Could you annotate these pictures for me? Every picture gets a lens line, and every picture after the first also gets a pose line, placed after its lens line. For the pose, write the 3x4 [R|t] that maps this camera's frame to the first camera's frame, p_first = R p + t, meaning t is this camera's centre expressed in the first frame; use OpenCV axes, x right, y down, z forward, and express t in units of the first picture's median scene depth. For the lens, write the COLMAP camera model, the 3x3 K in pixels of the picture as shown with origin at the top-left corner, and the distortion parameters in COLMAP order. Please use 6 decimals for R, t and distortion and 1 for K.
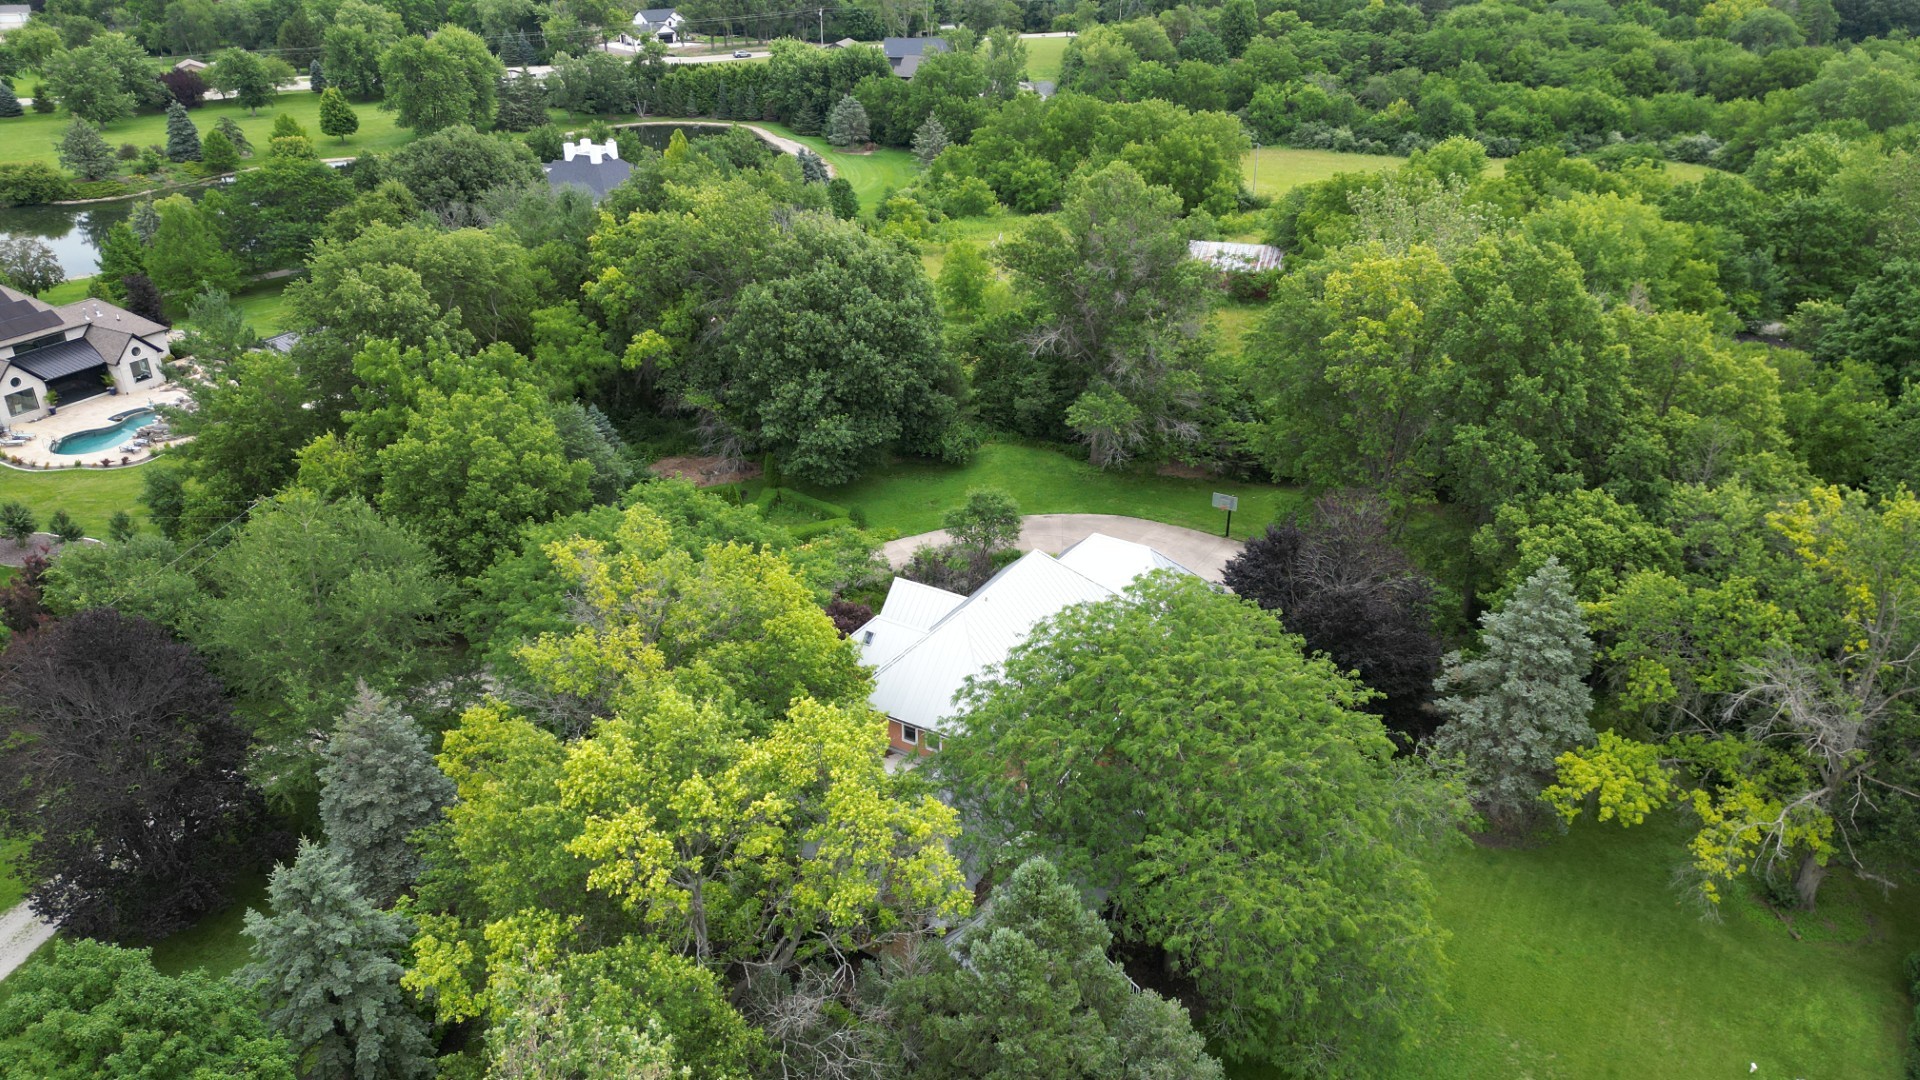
lens RADIAL K [[1343.1, 0, 964.7], [0, 1343.1, 541.2], [0, 0, 1]] dist [0.079296, -0.079435]
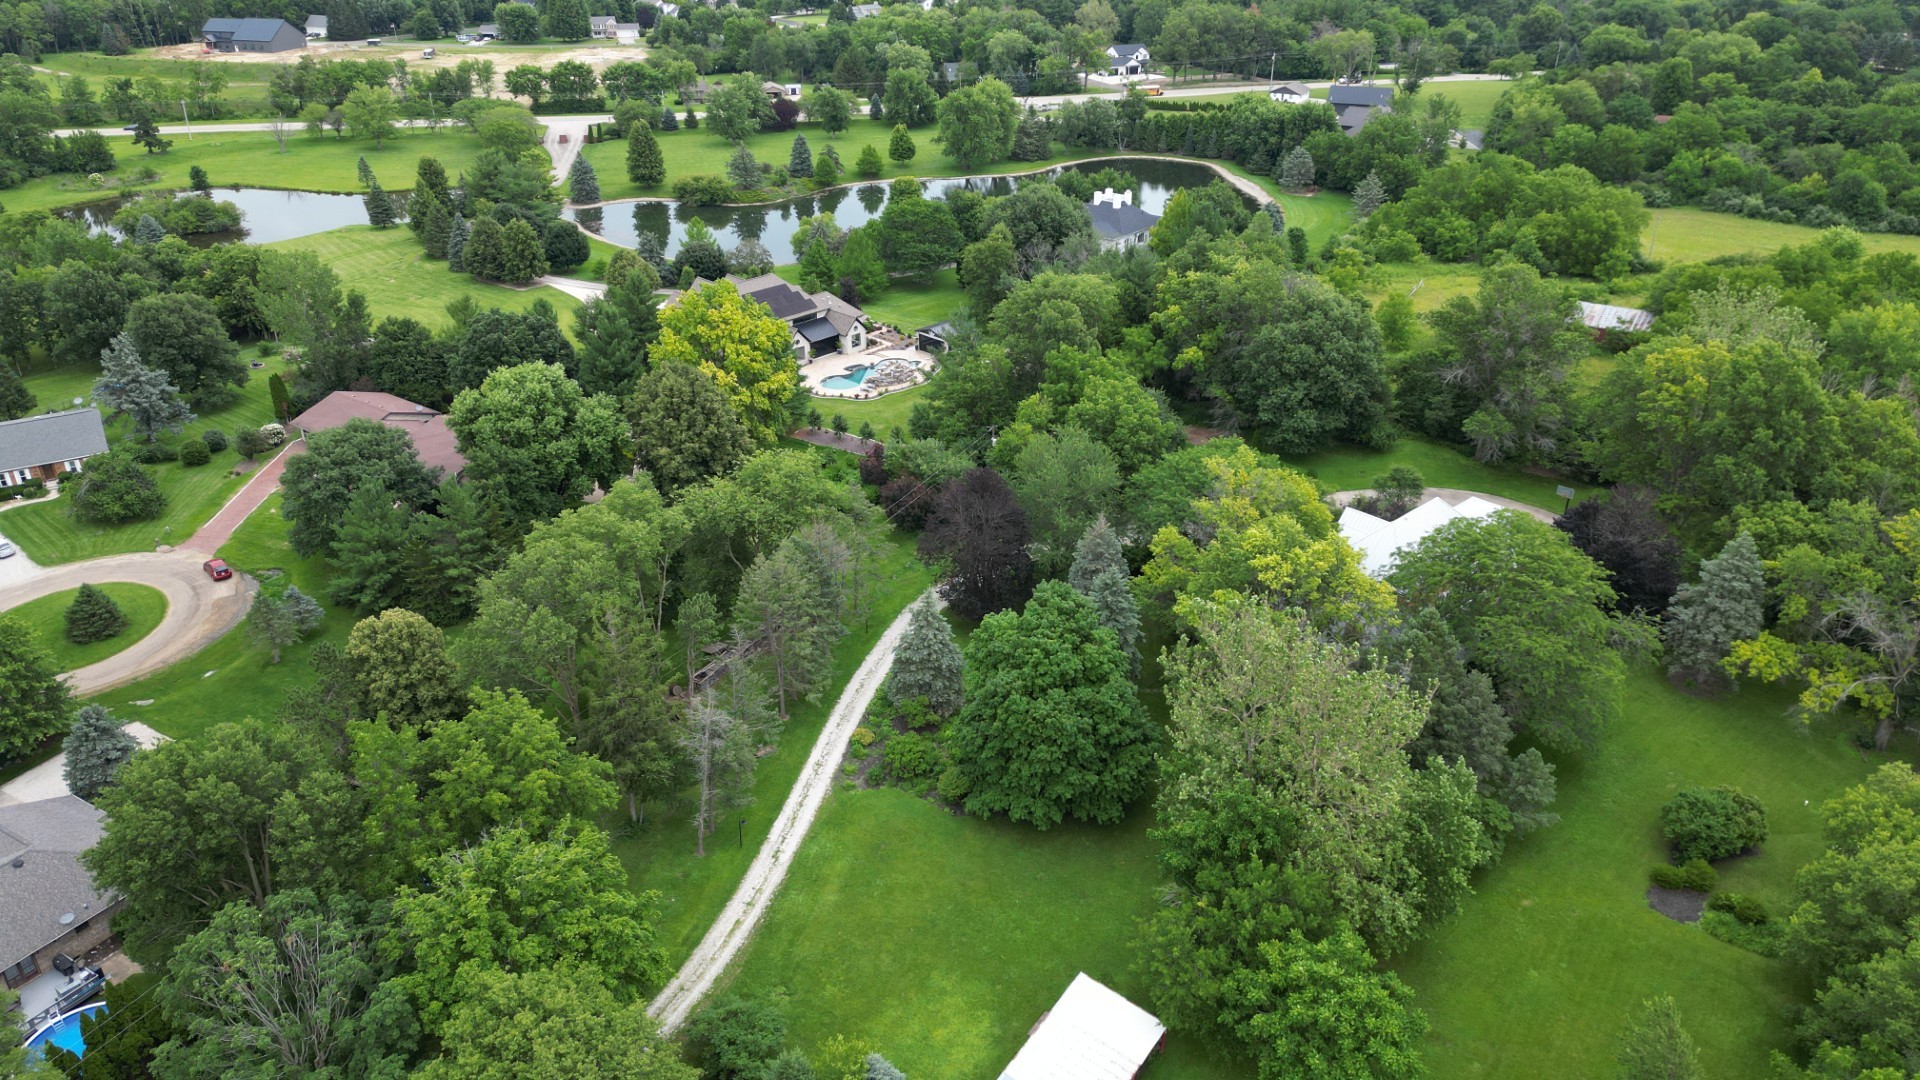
lens RADIAL K [[1346.2, 0, 964.3], [0, 1346.2, 533.5], [0, 0, 1]] dist [0.083238, -0.087027]
pose [[0.959690, 0.125248, -0.251611, -0.034373], [-0.123966, 0.992064, 0.021003, 0.036202], [0.252245, 0.011035, 0.967601, -0.347201]]
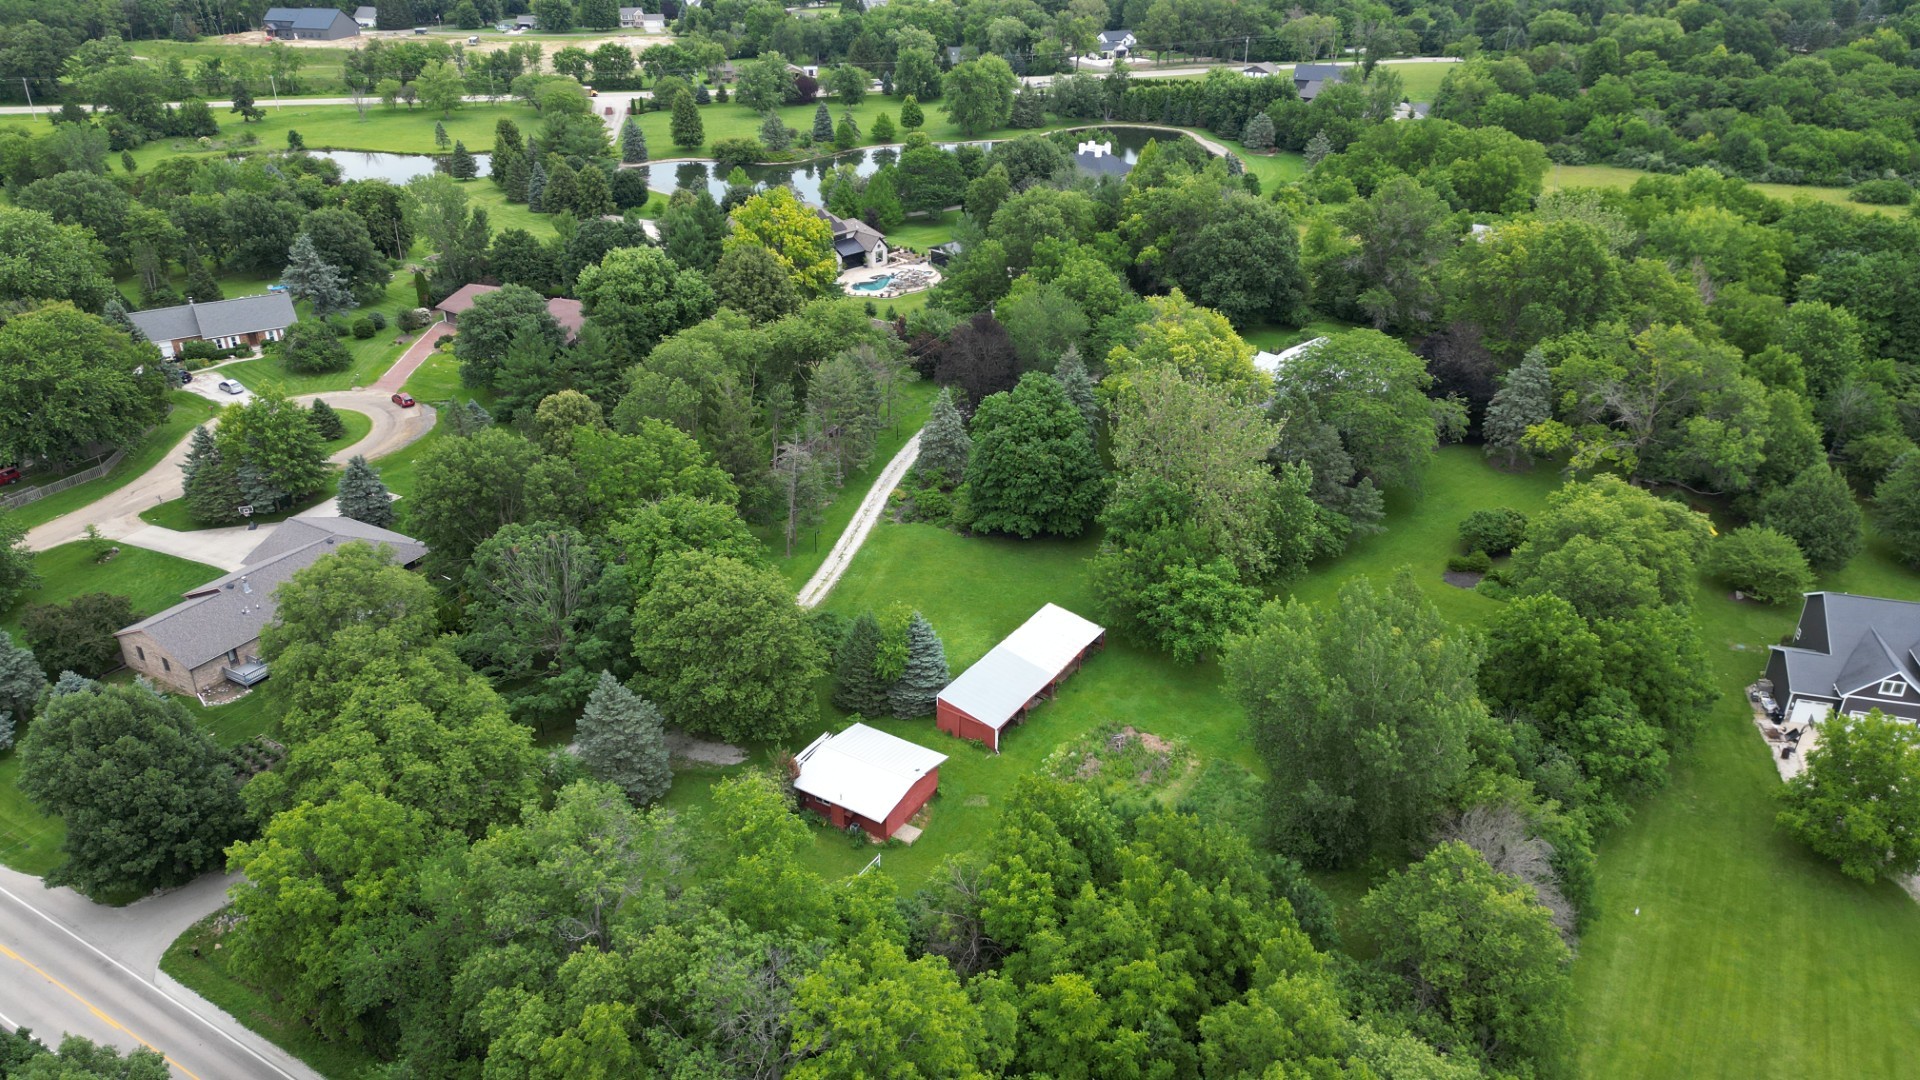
lens RADIAL K [[1343.1, 0, 964.7], [0, 1343.1, 541.2], [0, 0, 1]] dist [0.079296, -0.079435]
pose [[0.959723, 0.125311, -0.251452, 0.035132], [-0.123112, 0.992090, 0.024524, 0.149292], [0.252536, 0.007421, 0.967559, -0.570904]]
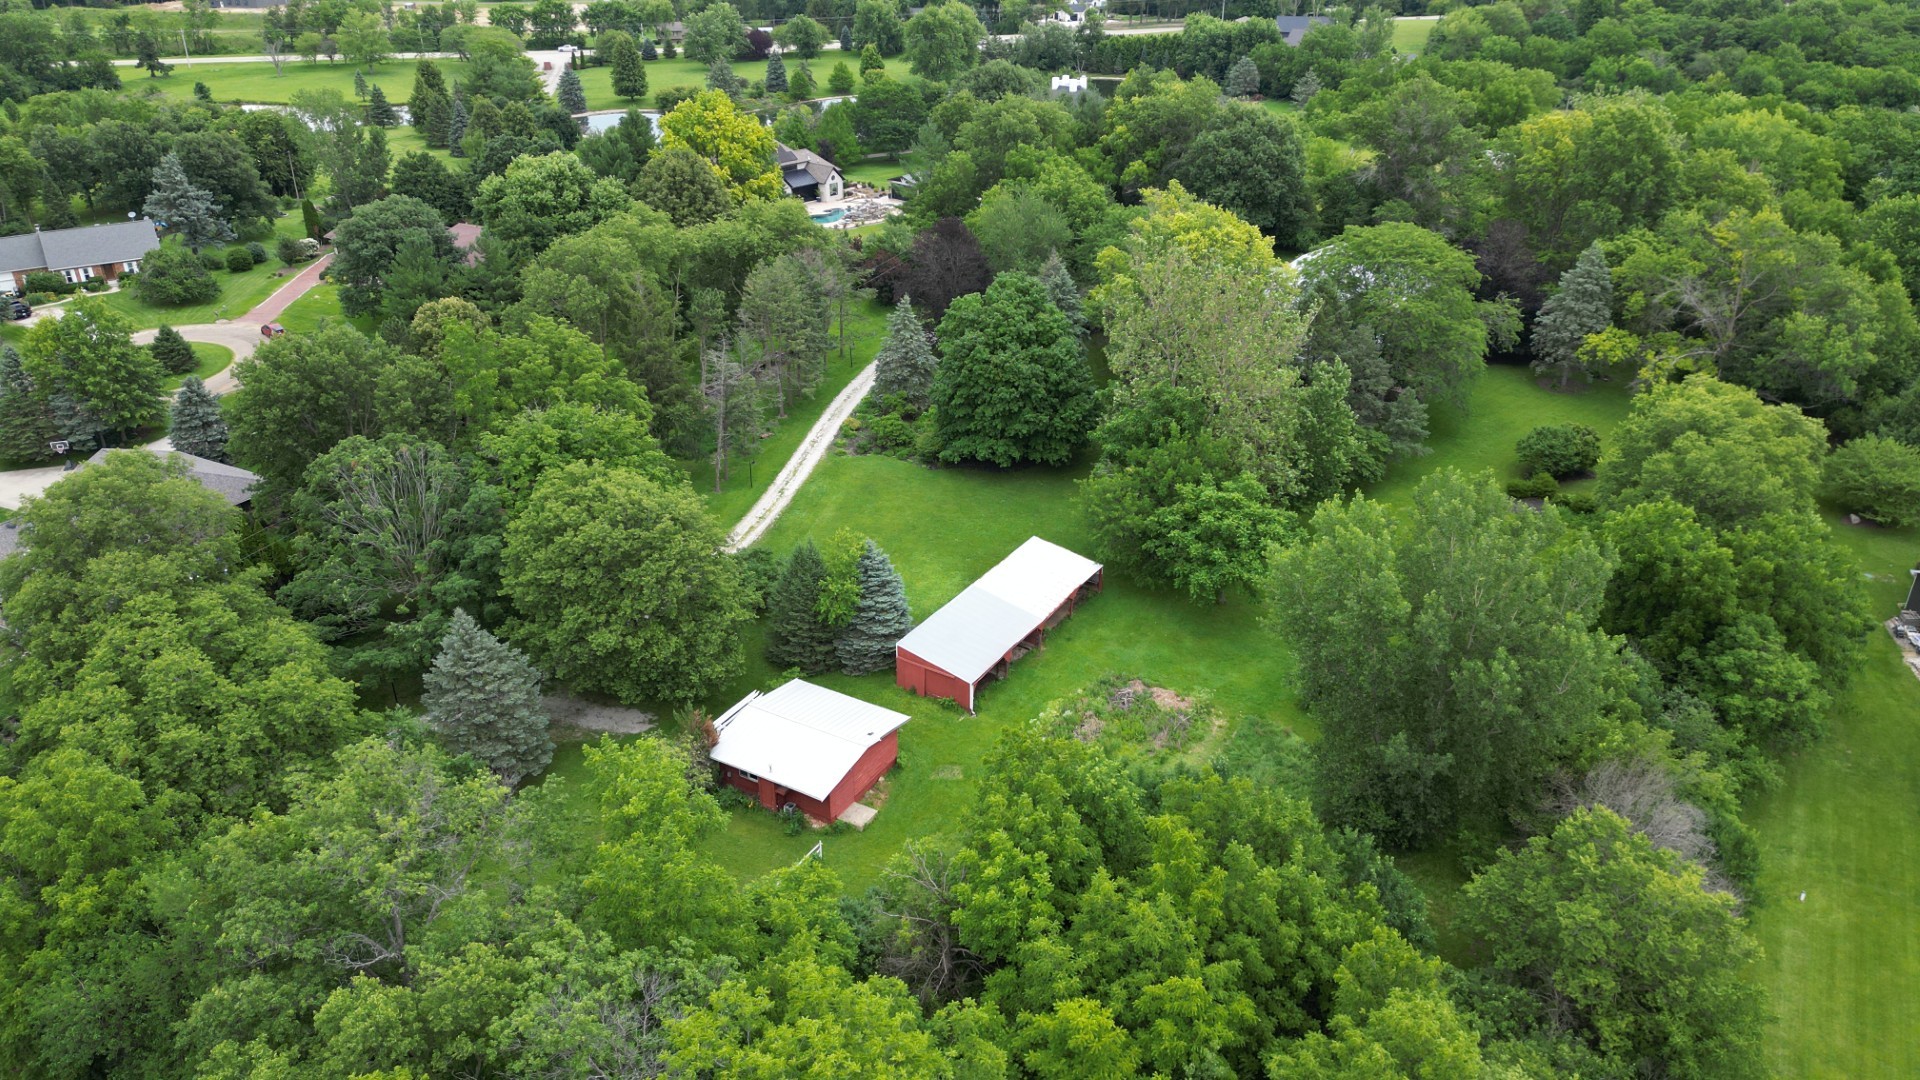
lens RADIAL K [[1343.1, 0, 964.7], [0, 1343.1, 541.2], [0, 0, 1]] dist [0.079296, -0.079435]
pose [[0.966348, 0.111572, -0.231782, 0.009874], [-0.110098, 0.993733, 0.019329, 0.187688], [0.232486, 0.006840, 0.972576, -0.445661]]
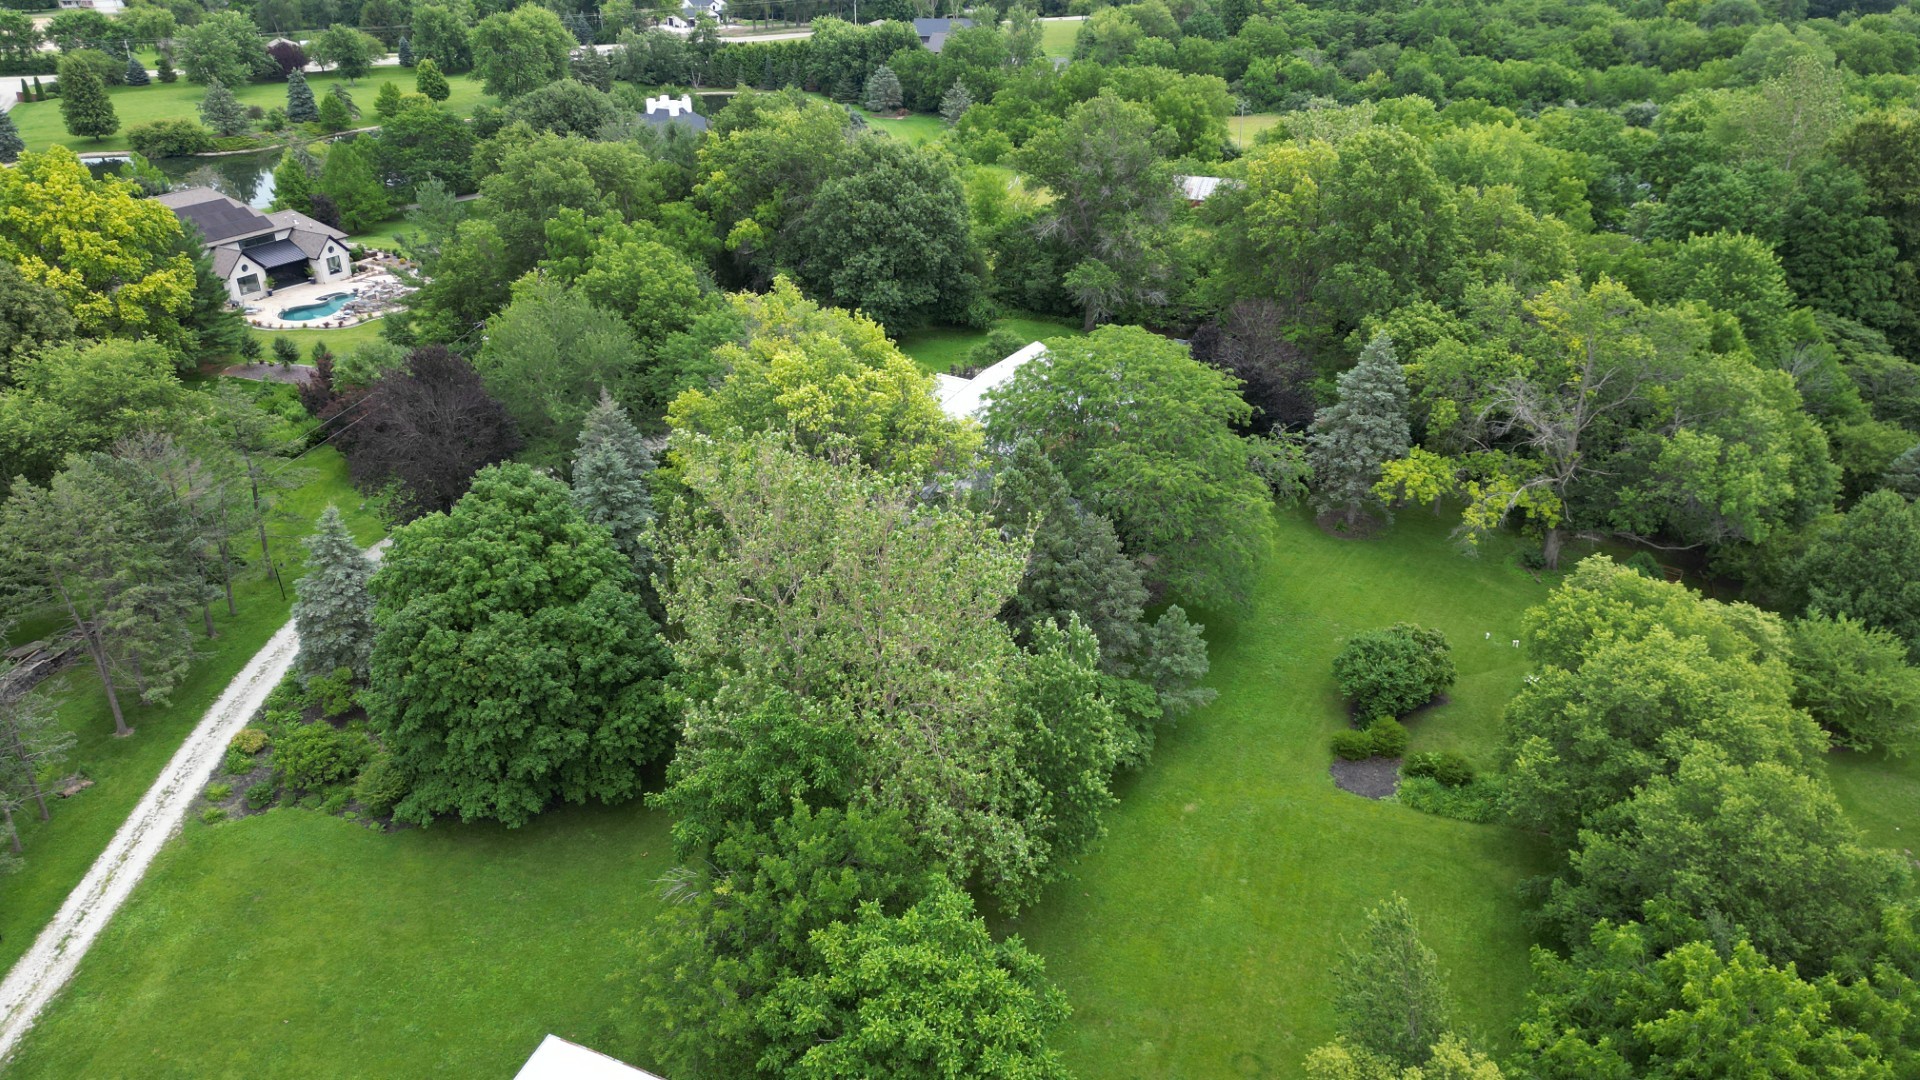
lens RADIAL K [[1343.1, 0, 964.7], [0, 1343.1, 541.2], [0, 0, 1]] dist [0.079296, -0.079435]
pose [[0.999886, 0.006181, -0.013766, -0.001073], [-0.006130, 0.999974, 0.003711, 0.083506], [0.013789, -0.003626, 0.999898, -0.171943]]
